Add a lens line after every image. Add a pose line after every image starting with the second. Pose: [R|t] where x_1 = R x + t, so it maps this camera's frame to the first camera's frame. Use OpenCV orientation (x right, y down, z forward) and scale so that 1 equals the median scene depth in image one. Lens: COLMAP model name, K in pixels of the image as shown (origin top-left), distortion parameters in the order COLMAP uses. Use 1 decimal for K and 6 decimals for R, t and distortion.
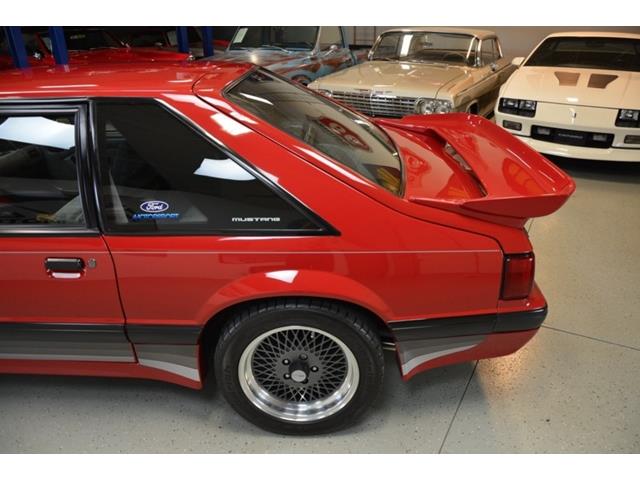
lens RADIAL K [[501.9, 0, 320.0], [0, 501.9, 240.0], [0, 0, 1]] dist [-0.153011, 0.113241]
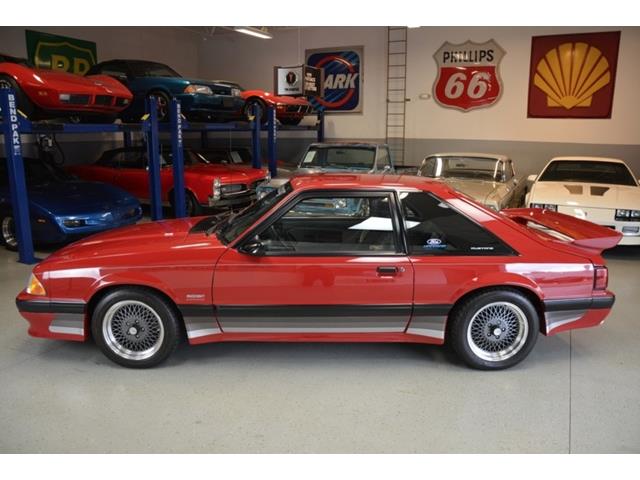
lens RADIAL K [[501.9, 0, 320.0], [0, 501.9, 240.0], [0, 0, 1]] dist [-0.153011, 0.113241]
pose [[0.999408, 0.003615, 0.034218, -0.247192], [0.004194, 0.974250, -0.225430, 0.109547], [-0.034152, 0.225440, 0.973658, -0.280928]]
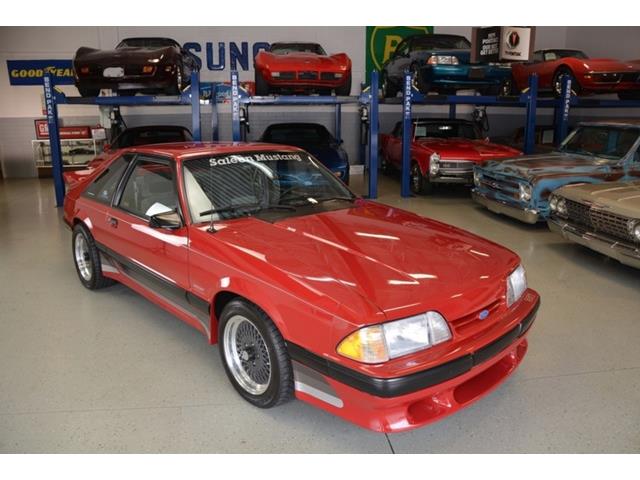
lens RADIAL K [[501.9, 0, 320.0], [0, 501.9, 240.0], [0, 0, 1]] dist [-0.153011, 0.113241]
pose [[0.593838, 0.212726, -0.775954, 0.485419], [-0.343589, 0.939104, -0.005495, -0.055534], [0.727533, 0.269872, 0.630766, 0.076188]]
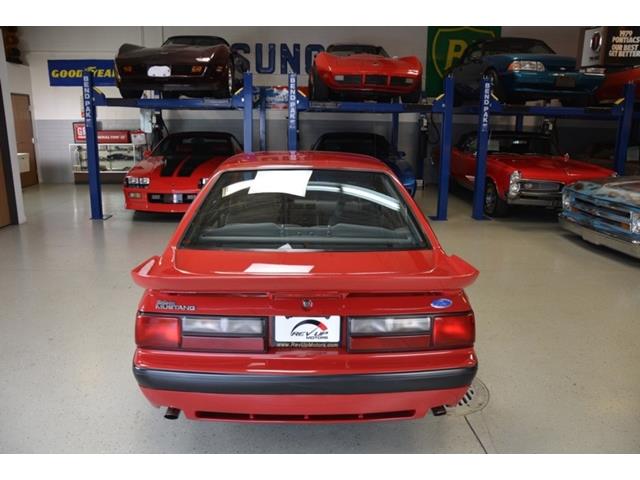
lens RADIAL K [[501.9, 0, 320.0], [0, 501.9, 240.0], [0, 0, 1]] dist [-0.153011, 0.113241]
pose [[0.538724, 0.219557, -0.813370, 0.294050], [-0.373846, 0.927487, 0.002750, -0.068304], [0.754994, 0.302594, 0.581740, 0.105480]]
